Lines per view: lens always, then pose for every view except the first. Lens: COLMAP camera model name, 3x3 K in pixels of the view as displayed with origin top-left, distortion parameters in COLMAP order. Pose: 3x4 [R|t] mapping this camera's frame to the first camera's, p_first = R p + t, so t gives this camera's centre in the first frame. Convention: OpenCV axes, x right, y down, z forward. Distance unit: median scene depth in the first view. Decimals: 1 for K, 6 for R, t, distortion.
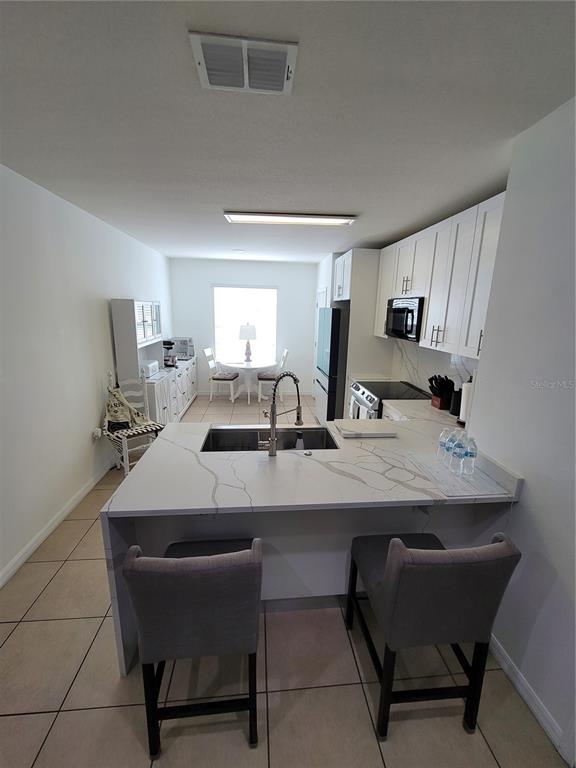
lens RADIAL K [[322.5, 0, 291.4], [0, 322.5, 382.4], [0, 0, 1]] dist [-0.008754, 0.002712]
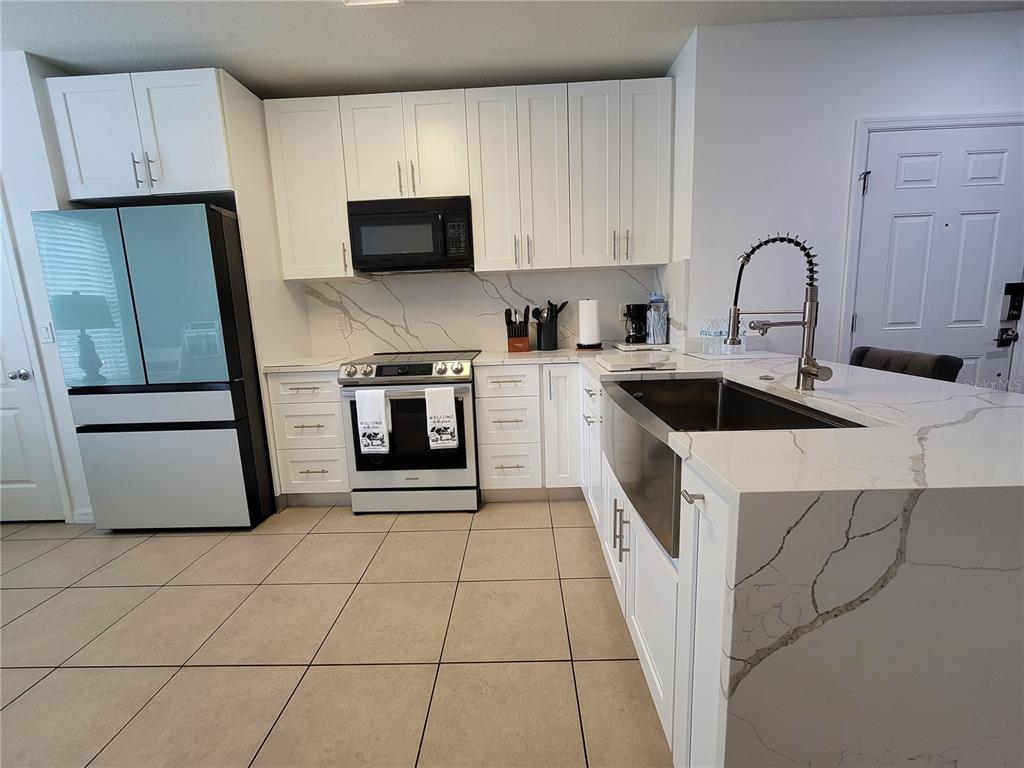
lens RADIAL K [[430.1, 0, 511.7], [0, 430.1, 378.7], [0, 0, 1]] dist [-0.008754, 0.002712]
pose [[0.124155, -0.187570, 0.974373, -0.394265], [0.259969, 0.953819, 0.150488, -0.012479], [-0.957602, 0.234622, 0.167184, 0.657776]]
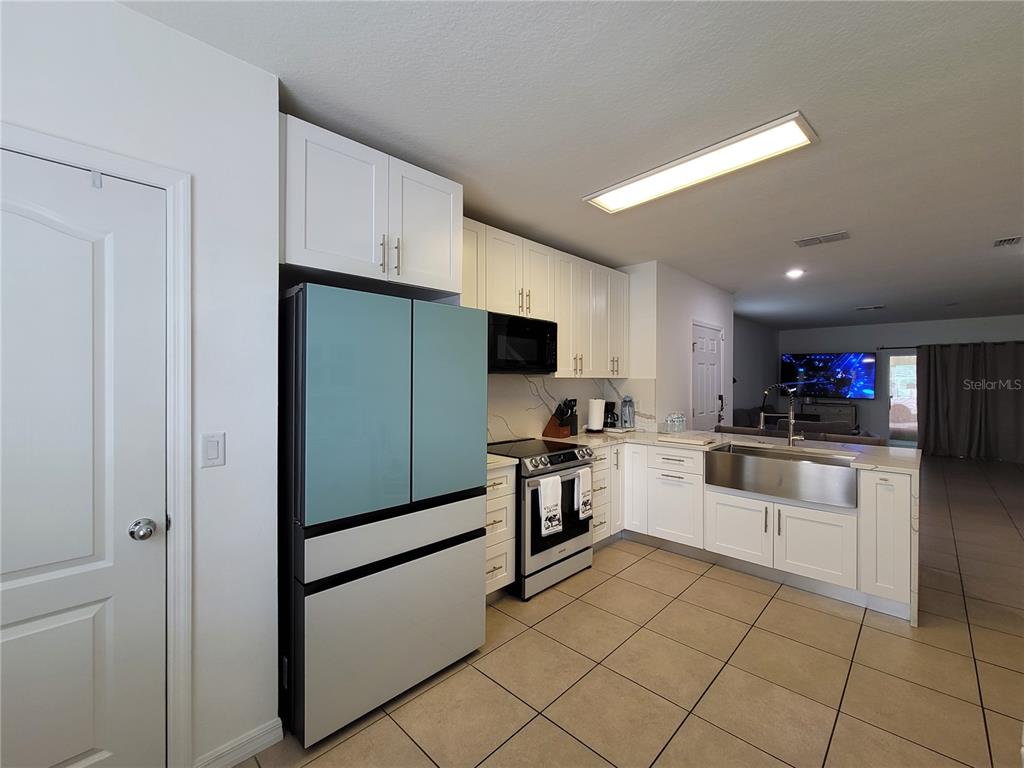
lens RADIAL K [[430.1, 0, 516.5], [0, 430.1, 376.2], [0, 0, 1]] dist [-0.008754, 0.002712]
pose [[-0.644906, -0.028342, 0.763736, -0.333723], [0.146320, 0.976248, 0.159783, -0.251079], [-0.750125, 0.214795, -0.625441, 1.426269]]
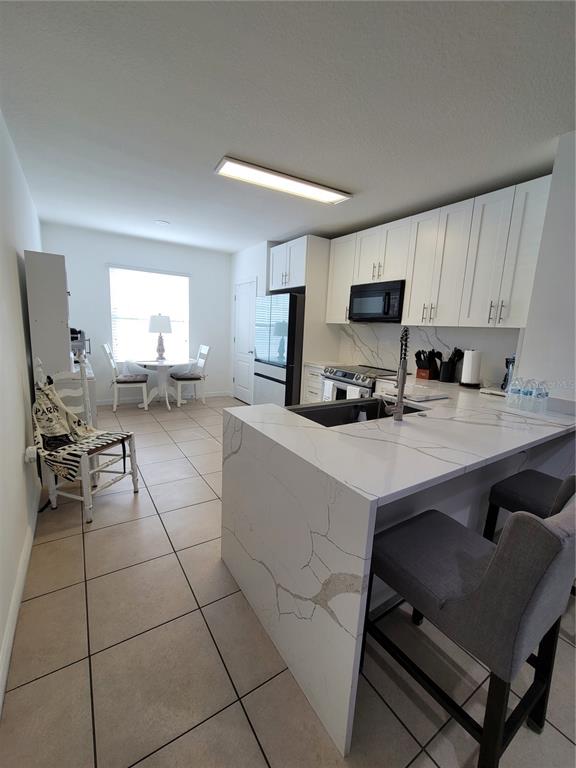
lens RADIAL K [[322.5, 0, 290.3], [0, 322.5, 383.4], [0, 0, 1]] dist [-0.008754, 0.002712]
pose [[0.886596, -0.062709, 0.458274, -0.356268], [0.077771, 0.996872, -0.014049, 0.055589], [-0.455959, 0.048096, 0.888700, 0.166871]]
